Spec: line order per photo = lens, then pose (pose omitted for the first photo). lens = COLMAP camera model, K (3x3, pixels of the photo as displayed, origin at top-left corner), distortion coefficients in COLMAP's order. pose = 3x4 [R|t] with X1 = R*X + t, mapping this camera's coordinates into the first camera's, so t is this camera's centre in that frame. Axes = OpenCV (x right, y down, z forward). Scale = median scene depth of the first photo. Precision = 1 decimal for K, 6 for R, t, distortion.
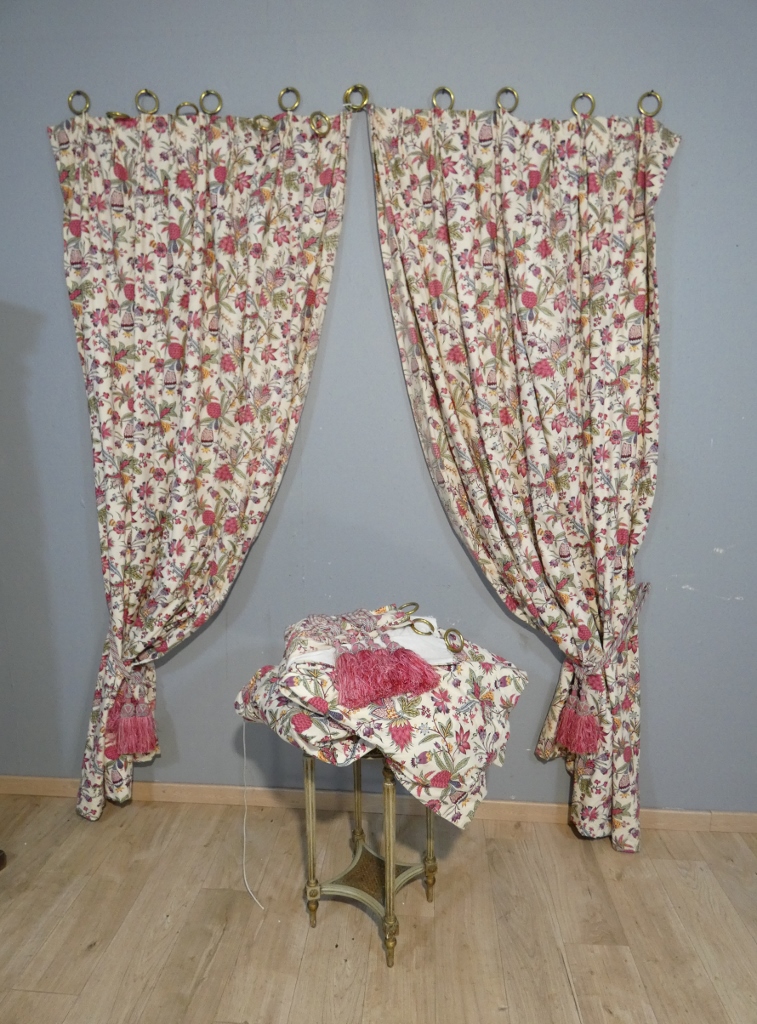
lens RADIAL K [[645.3, 0, 378.5], [0, 645.3, 512.0], [0, 0, 1]] dist [-0.002425, 0.026956]
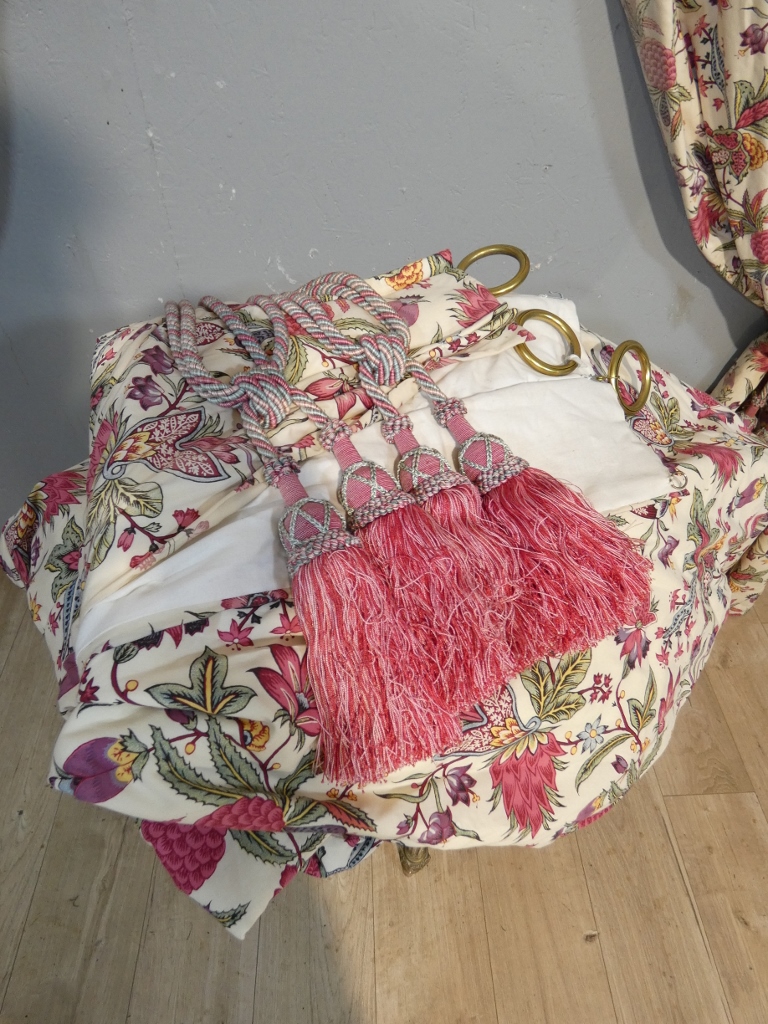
lens RADIAL K [[607.1, 0, 384.0], [0, 607.1, 512.0], [0, 0, 1]] dist [0.000072, -0.002955]
pose [[0.991091, -0.059552, 0.119133, -0.054439], [-0.030797, 0.767763, 0.639994, 0.059536], [-0.129579, -0.637961, 0.759089, 0.794524]]
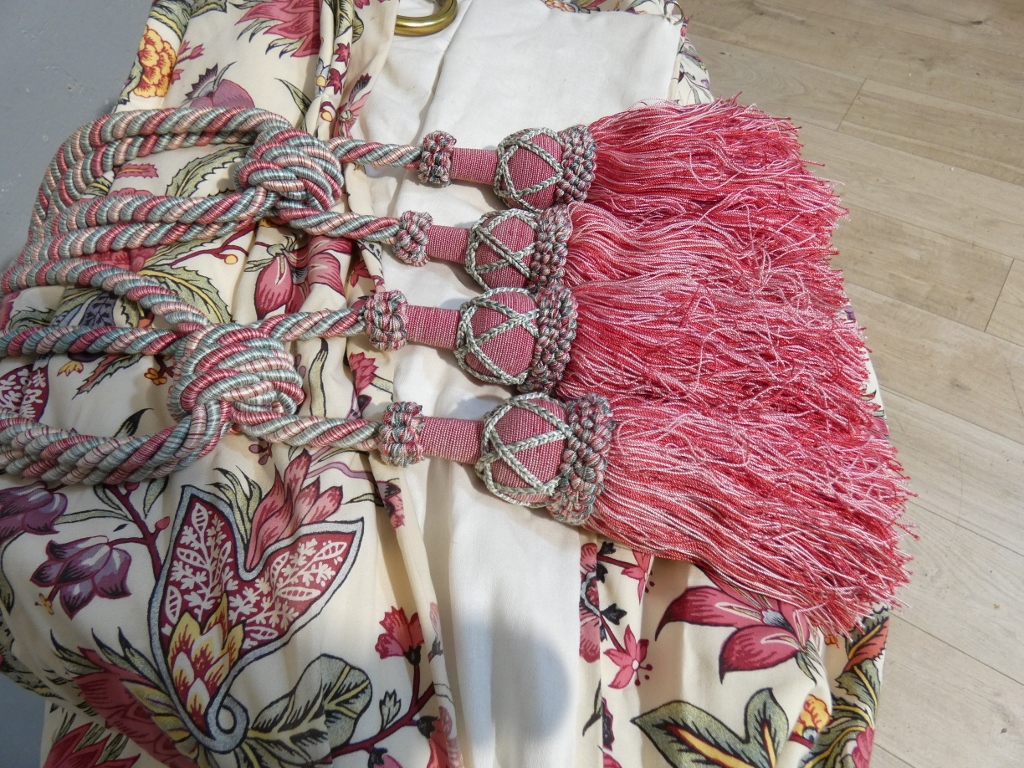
lens RADIAL K [[607.1, 0, 512.0], [0, 607.1, 384.0], [0, 0, 1]] dist [0.000072, -0.002955]
pose [[0.470058, -0.826924, 0.308612, -0.084947], [0.290163, 0.474991, 0.830776, 0.093230], [-0.833577, -0.300965, 0.463217, 0.911464]]
